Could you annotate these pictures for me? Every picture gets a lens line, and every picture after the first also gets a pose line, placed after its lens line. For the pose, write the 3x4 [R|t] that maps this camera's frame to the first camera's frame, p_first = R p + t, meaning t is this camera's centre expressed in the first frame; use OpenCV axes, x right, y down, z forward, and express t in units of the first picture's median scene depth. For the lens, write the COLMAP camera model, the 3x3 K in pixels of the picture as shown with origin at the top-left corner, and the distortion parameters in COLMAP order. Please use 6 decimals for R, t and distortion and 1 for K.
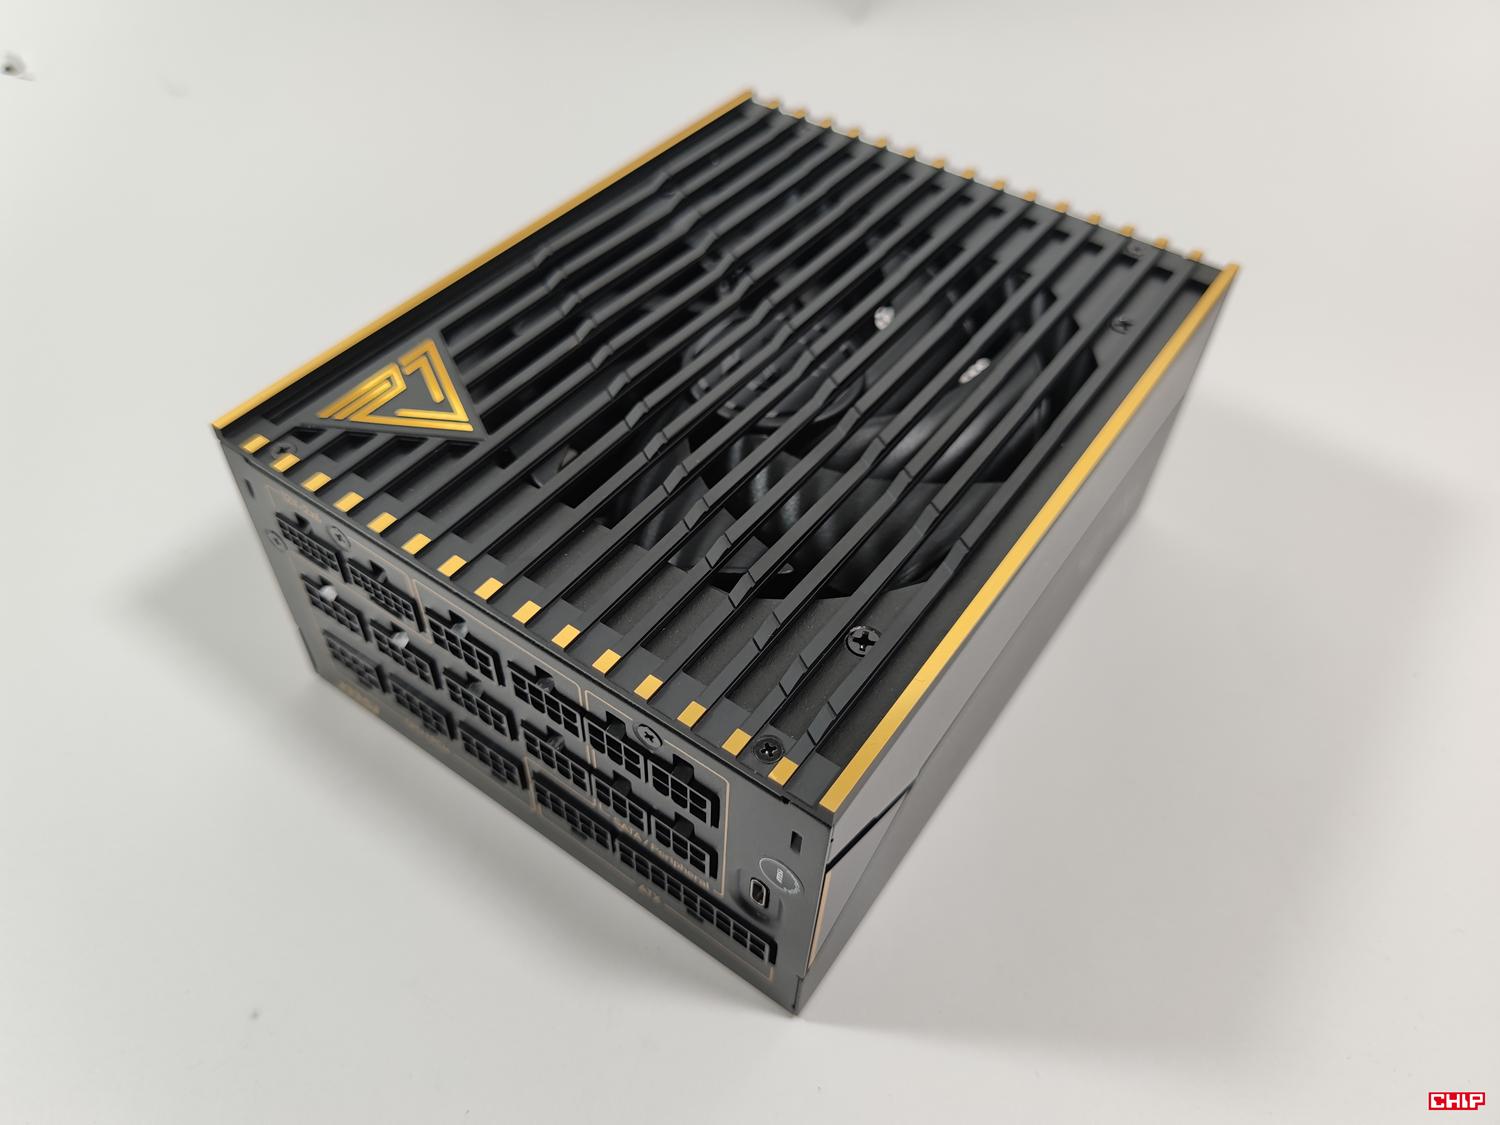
lens RADIAL K [[1120.3, 0, 750.0], [0, 1120.3, 562.5], [0, 0, 1]] dist [-0.015670, -0.003721]
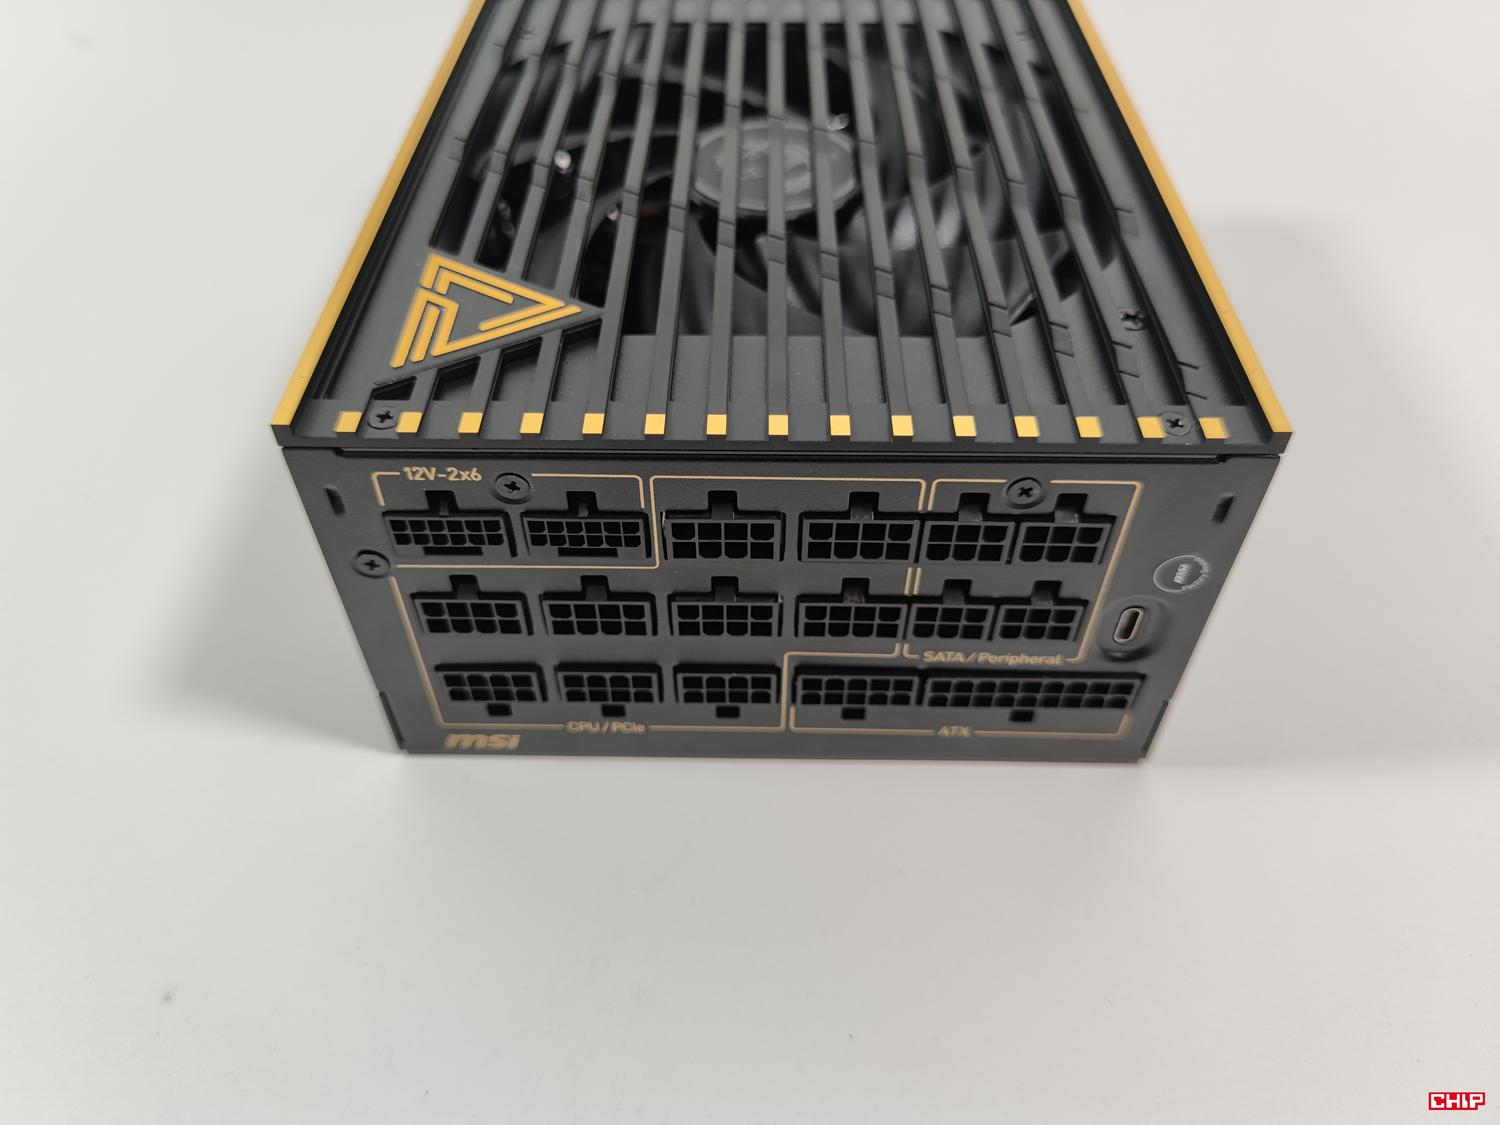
lens RADIAL K [[1120.3, 0, 750.0], [0, 1120.3, 562.5], [0, 0, 1]] dist [-0.015670, -0.003721]
pose [[0.826020, -0.438583, 0.354029, -0.500723], [0.440085, 0.894289, 0.081068, 0.031799], [-0.352159, 0.088839, 0.931714, 0.218865]]
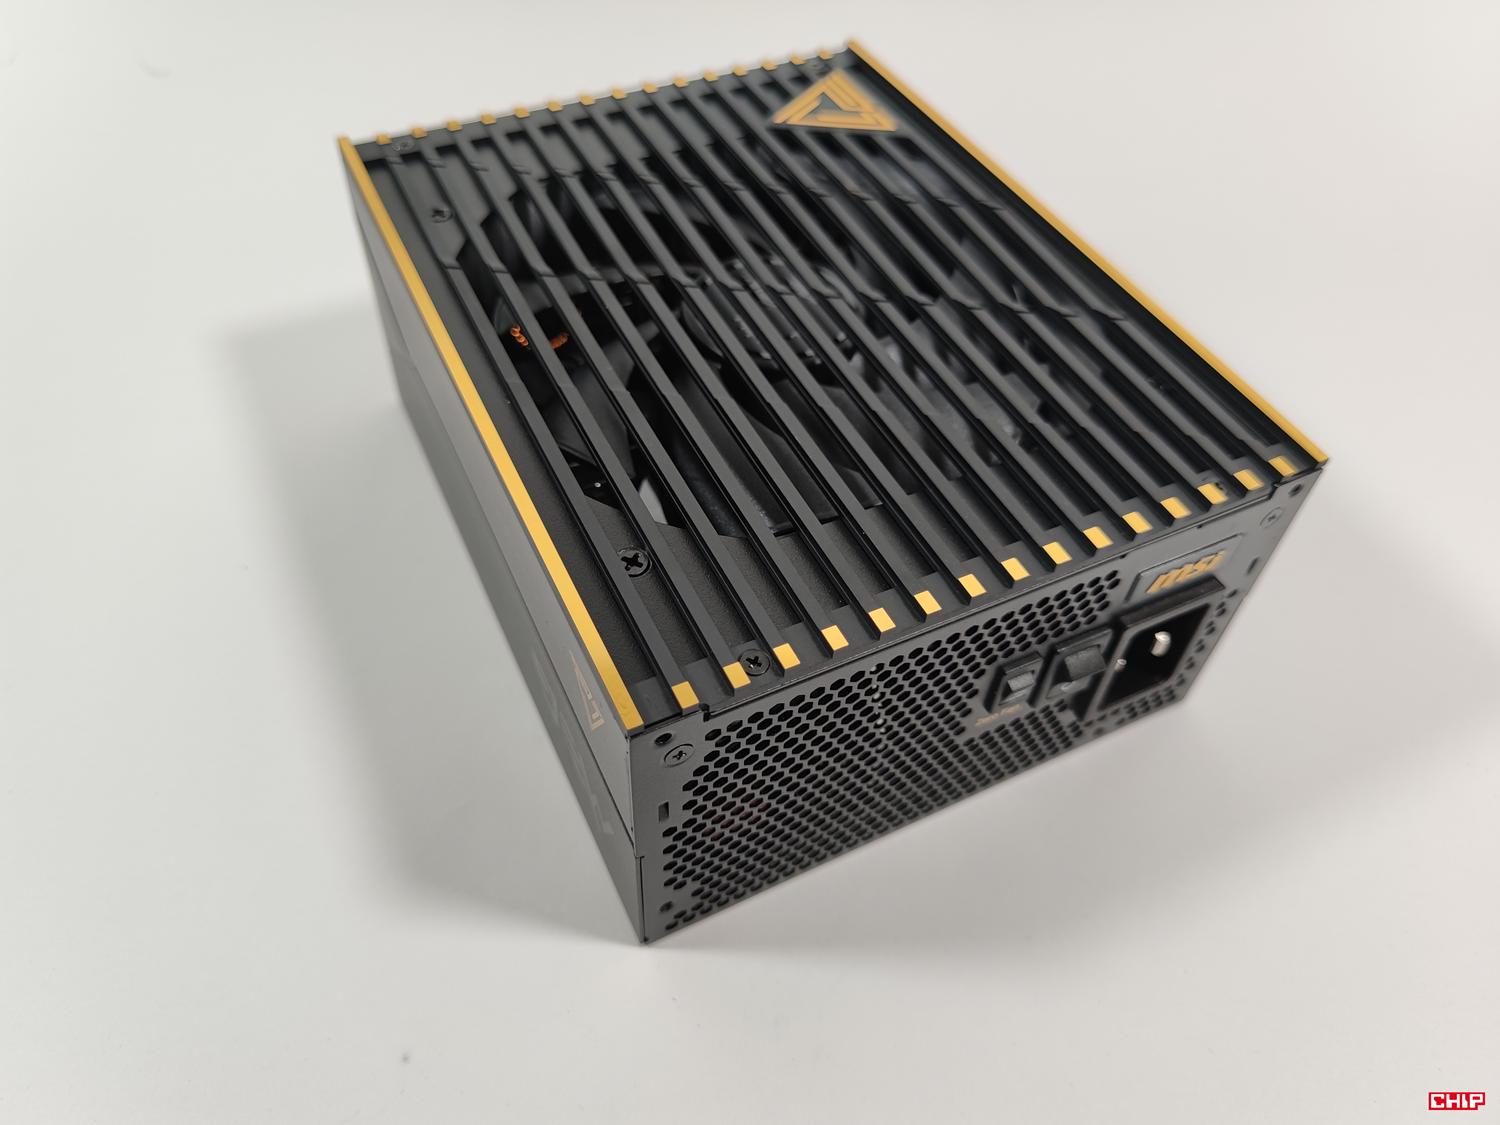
lens RADIAL K [[1120.3, 0, 750.0], [0, 1120.3, 562.5], [0, 0, 1]] dist [-0.015670, -0.003721]
pose [[-0.477258, 0.628840, -0.613828, 0.855318], [-0.696735, 0.154898, 0.700405, -0.899521], [0.535523, 0.761949, 0.364209, 0.884771]]
